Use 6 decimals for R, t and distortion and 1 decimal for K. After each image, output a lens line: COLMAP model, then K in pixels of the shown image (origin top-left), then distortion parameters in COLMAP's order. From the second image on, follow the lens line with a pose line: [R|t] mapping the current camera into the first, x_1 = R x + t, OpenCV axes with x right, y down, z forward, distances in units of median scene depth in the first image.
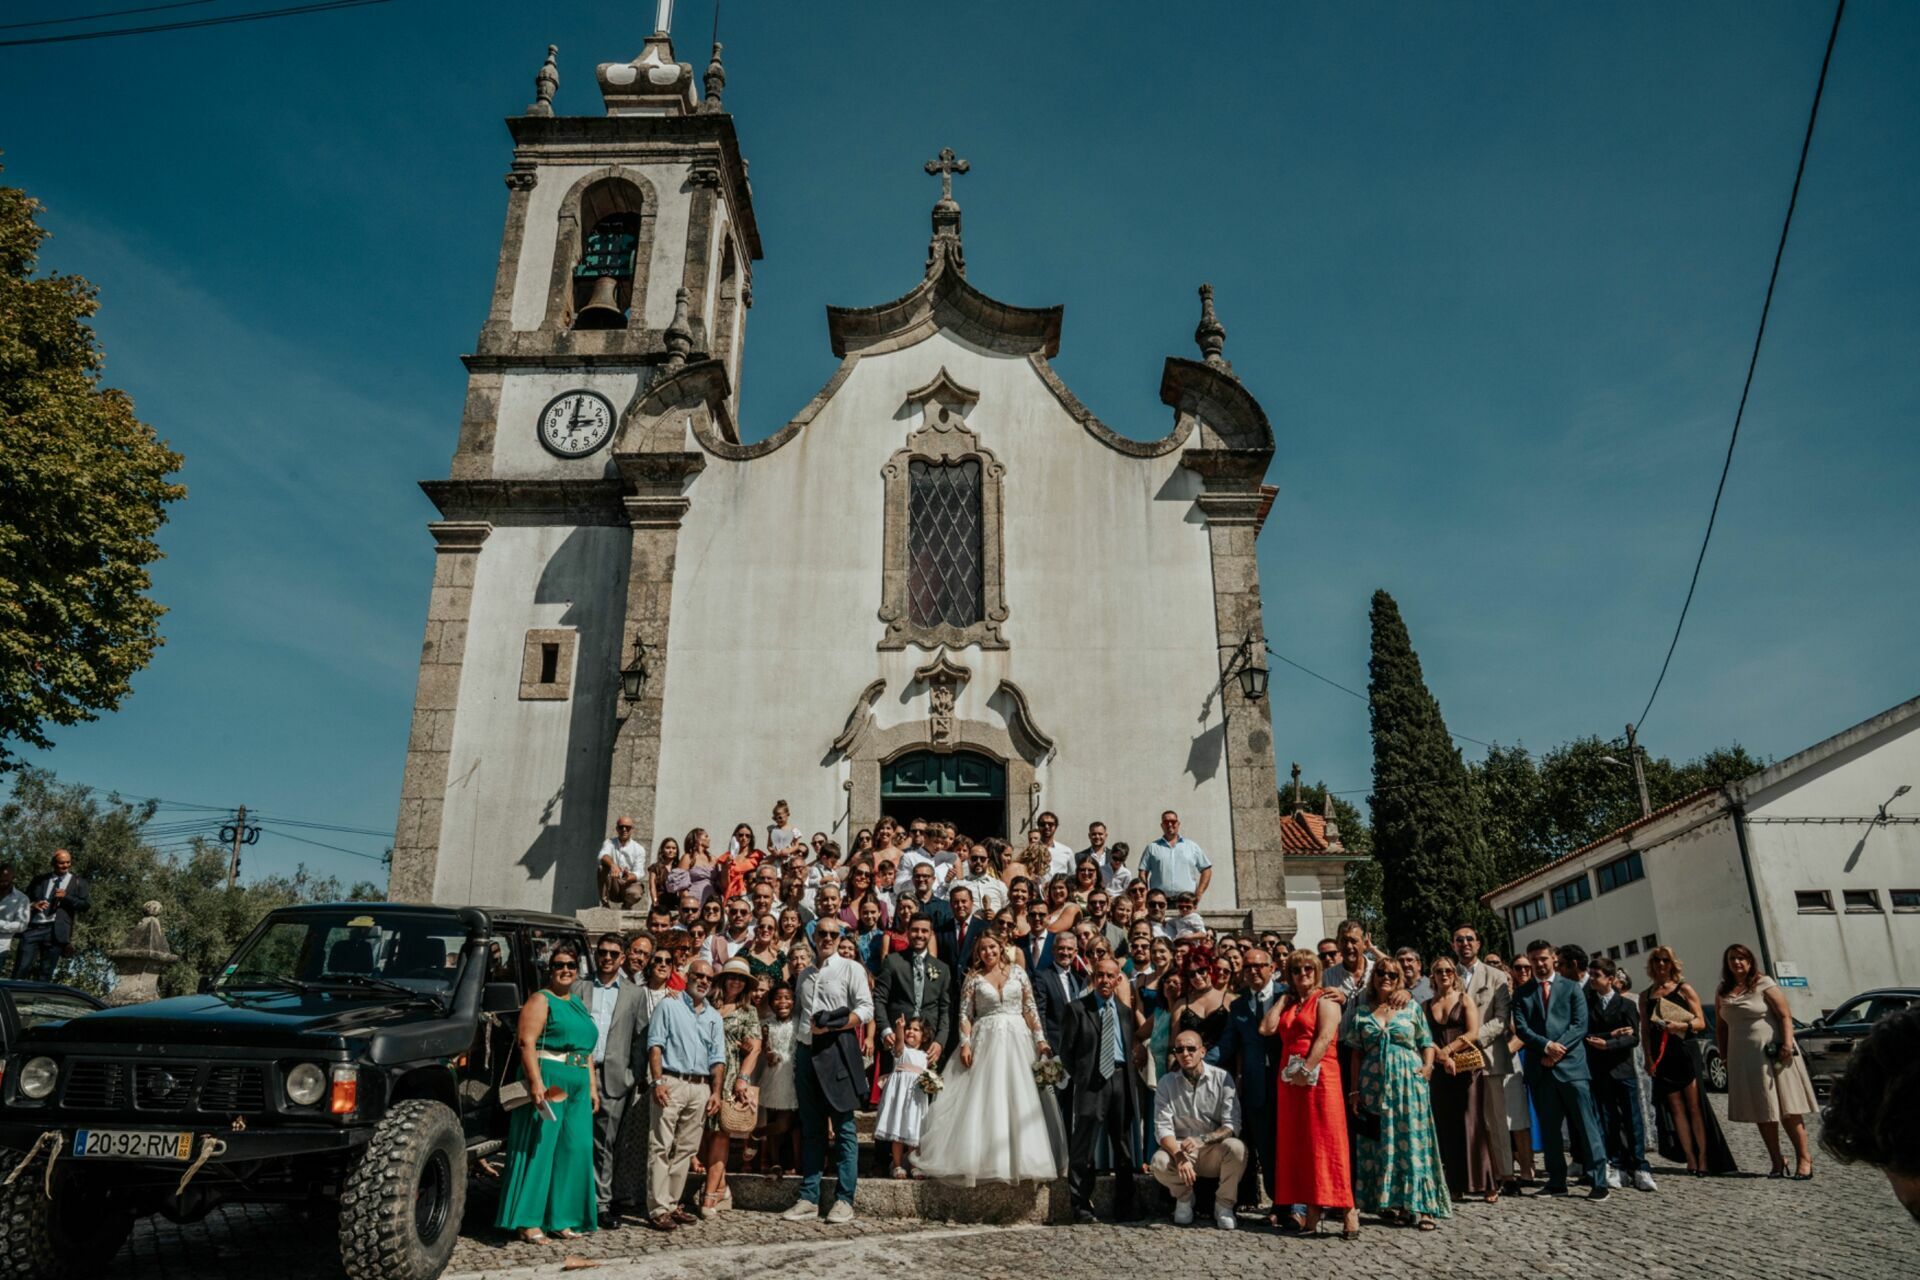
lens RADIAL K [[1582.5, 0, 960.0], [0, 1582.5, 640.0], [0, 0, 1]] dist [-0.136495, -0.000569]
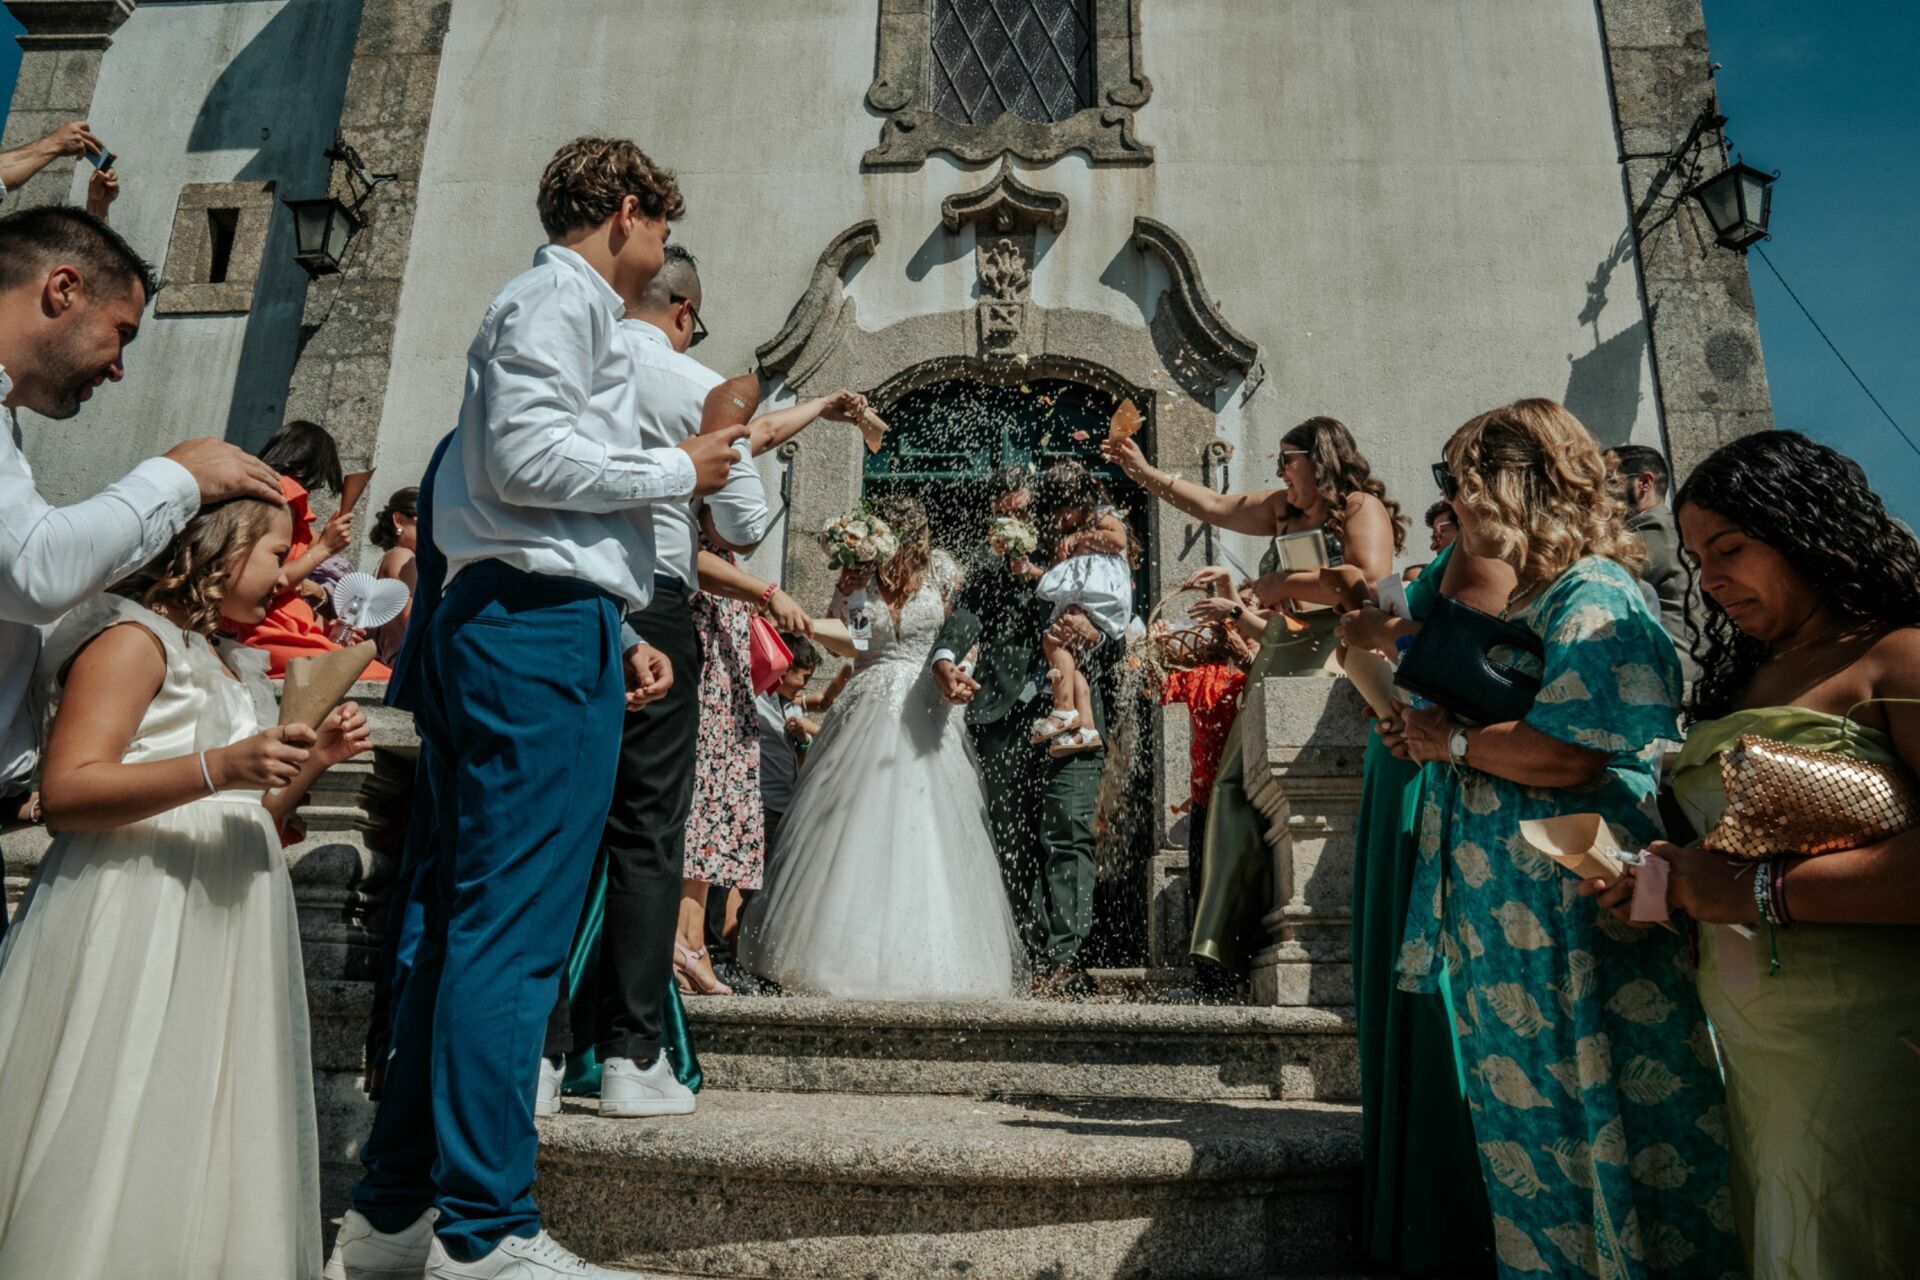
lens RADIAL K [[1566.6, 0, 910.6], [0, 1566.6, 630.9], [0, 0, 1]] dist [-0.139575, 0.150607]
pose [[0.994934, 0.001470, -0.100524, 0.006850], [0.004481, 0.998251, 0.058946, 0.112344], [0.100434, -0.059098, 0.993187, 0.544966]]
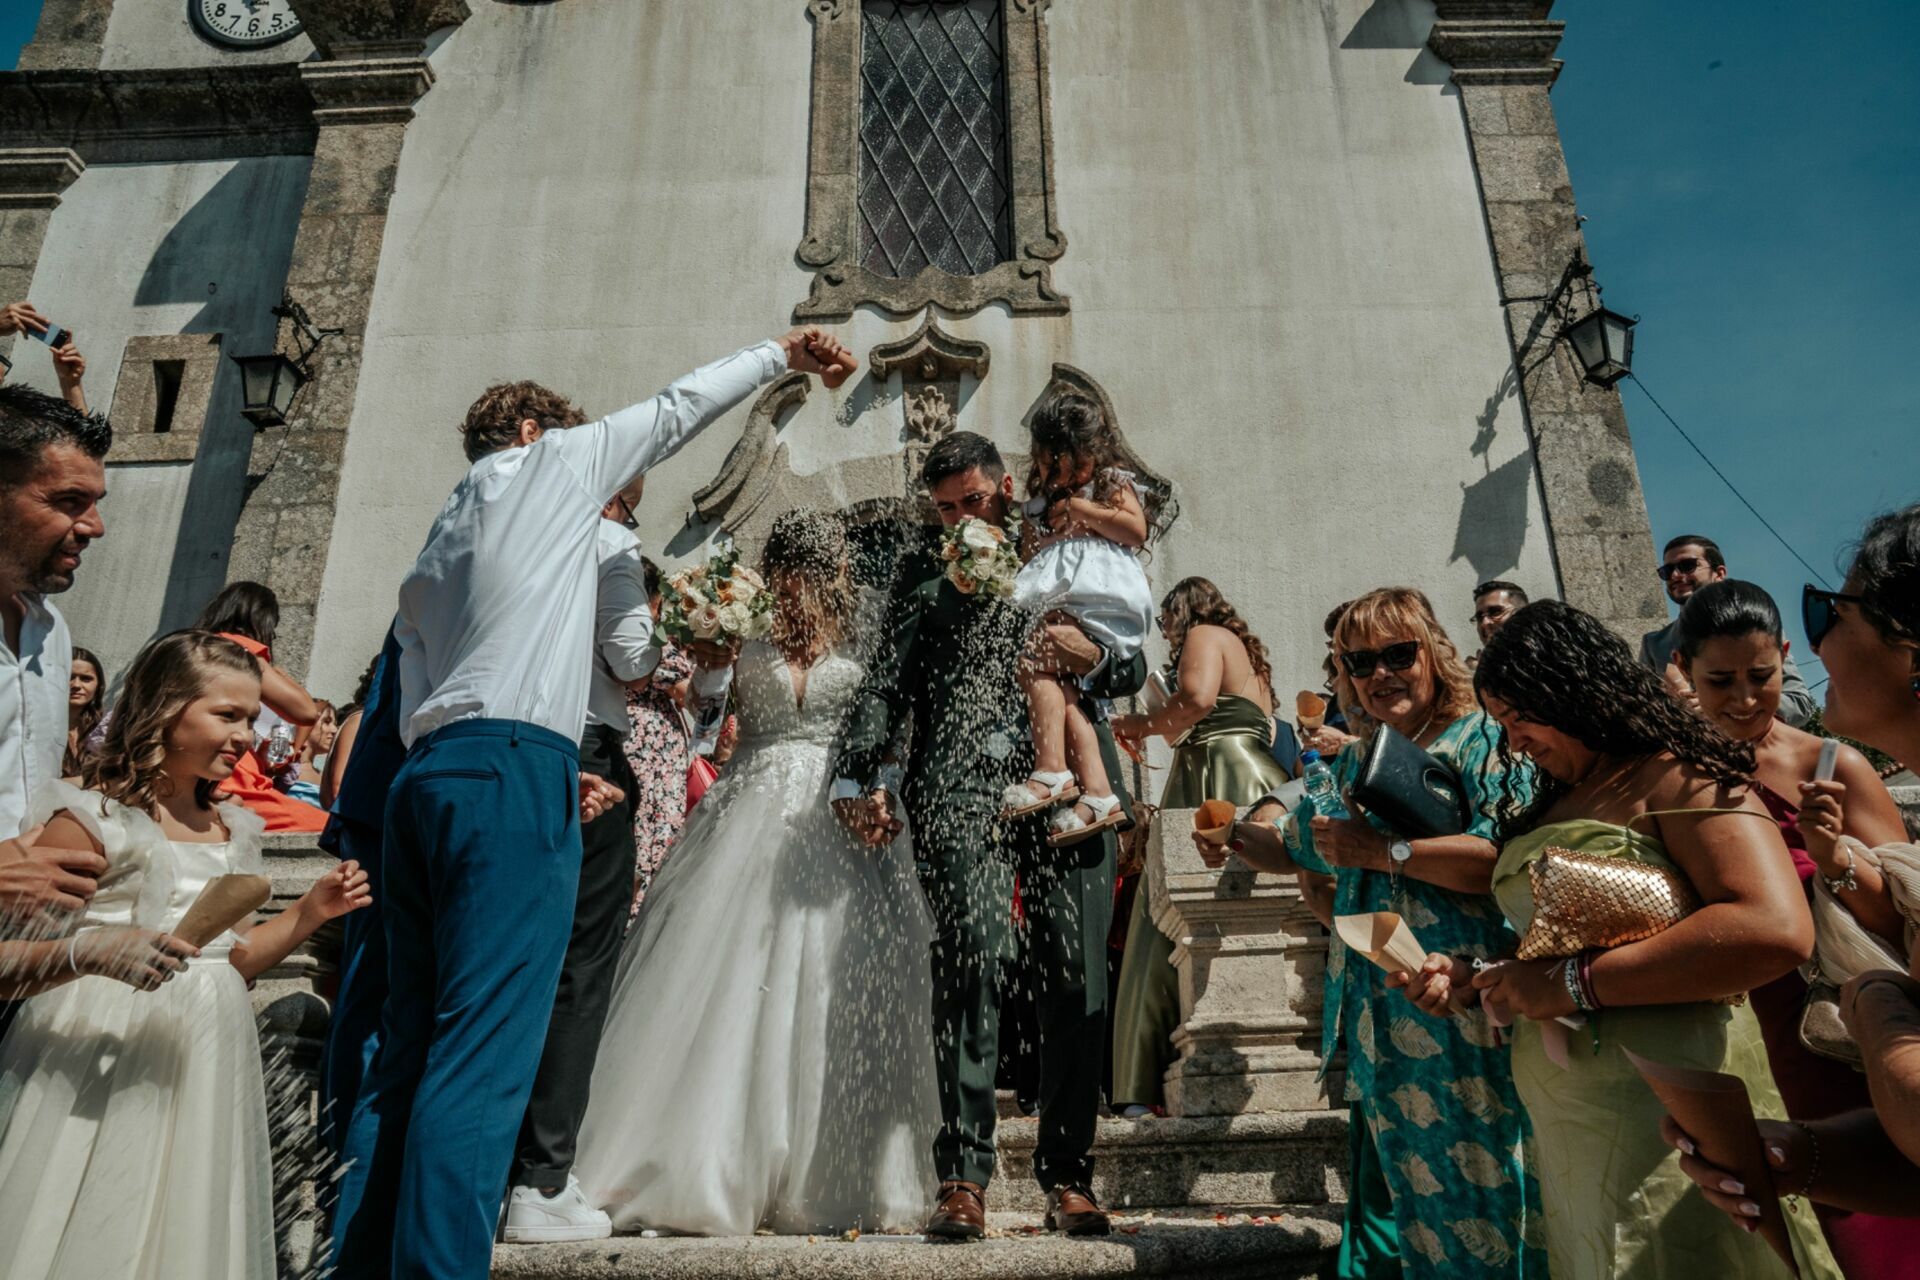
lens RADIAL K [[1561.3, 0, 961.0], [0, 1561.3, 602.8], [0, 0, 1]] dist [-0.134592, 0.147912]
pose [[0.998939, -0.028582, -0.036112, 0.012933], [0.027181, 0.998881, -0.038714, 0.110253], [0.037178, 0.037691, 0.998598, 0.531650]]
